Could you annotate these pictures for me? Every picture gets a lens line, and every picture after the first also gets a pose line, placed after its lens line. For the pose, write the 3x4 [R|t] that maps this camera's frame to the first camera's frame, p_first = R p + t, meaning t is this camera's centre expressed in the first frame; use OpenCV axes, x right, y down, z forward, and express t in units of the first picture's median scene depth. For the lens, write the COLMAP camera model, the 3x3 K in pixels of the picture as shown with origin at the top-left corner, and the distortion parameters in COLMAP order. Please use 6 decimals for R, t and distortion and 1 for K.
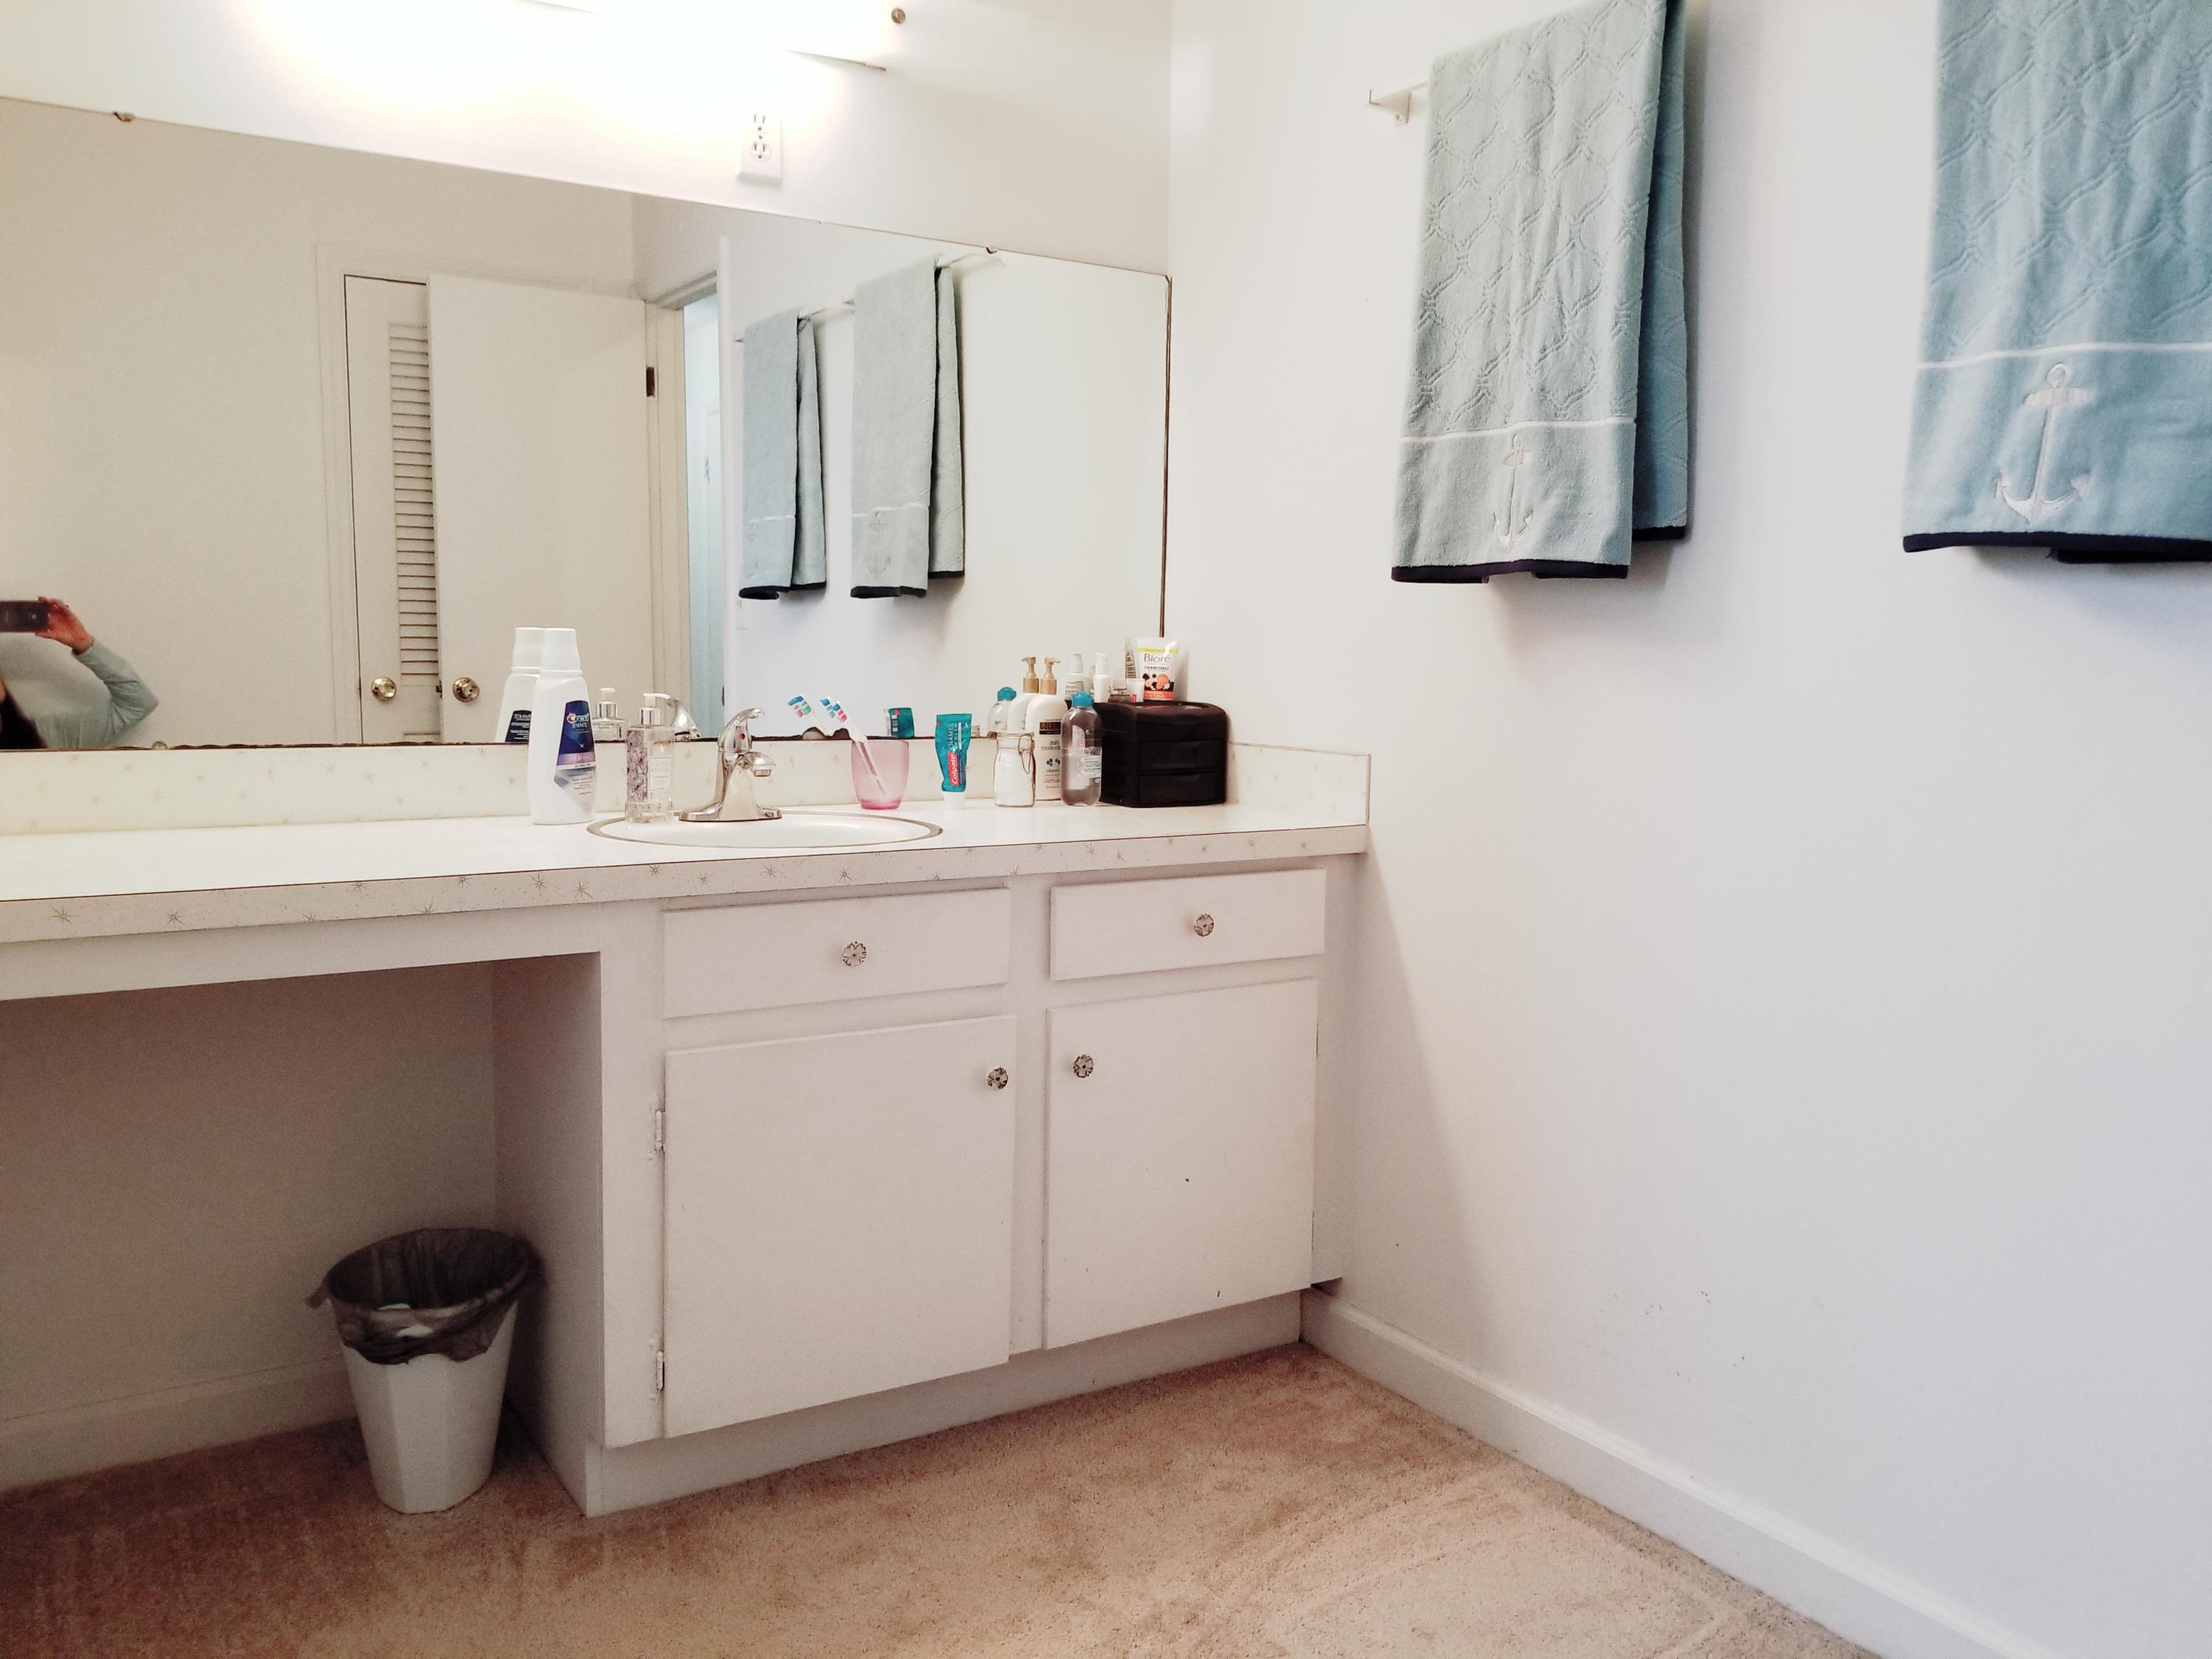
lens RADIAL K [[1712.4, 0, 1102.6], [0, 1712.4, 831.9], [0, 0, 1]] dist [0.029403, -0.044190]
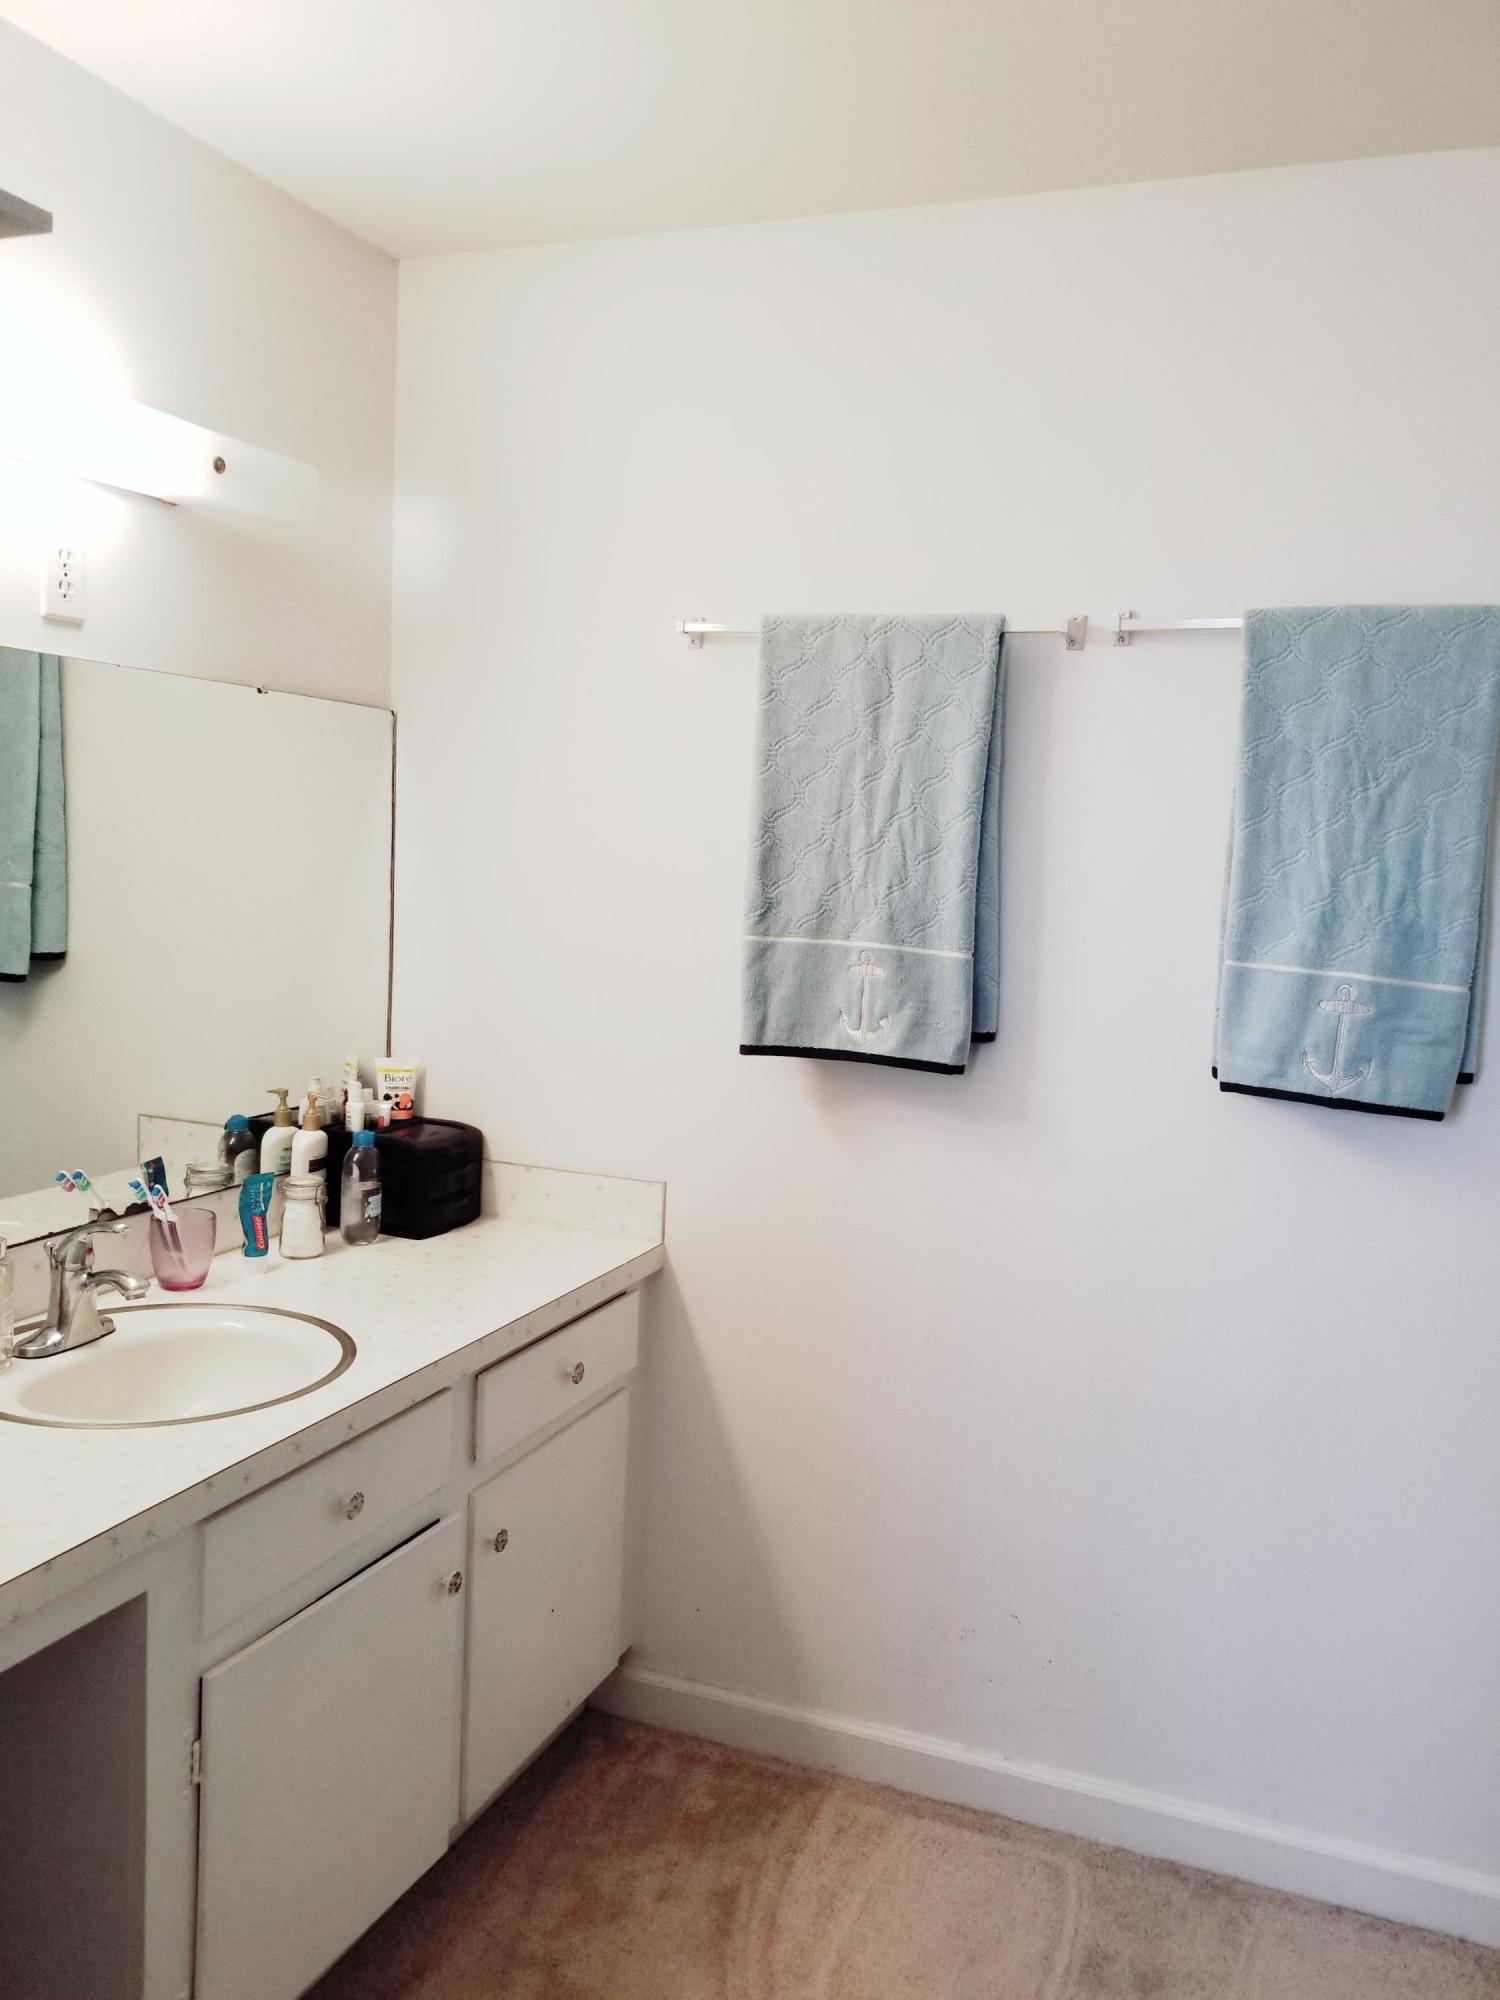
lens RADIAL K [[1531.0, 0, 747.5], [0, 1531.0, 970.9], [0, 0, 1]] dist [0.106803, -0.196313]
pose [[0.805662, -0.032819, 0.591465, -0.471718], [0.034468, 0.999370, 0.008502, -0.227127], [-0.591372, 0.013537, 0.806286, 0.164374]]
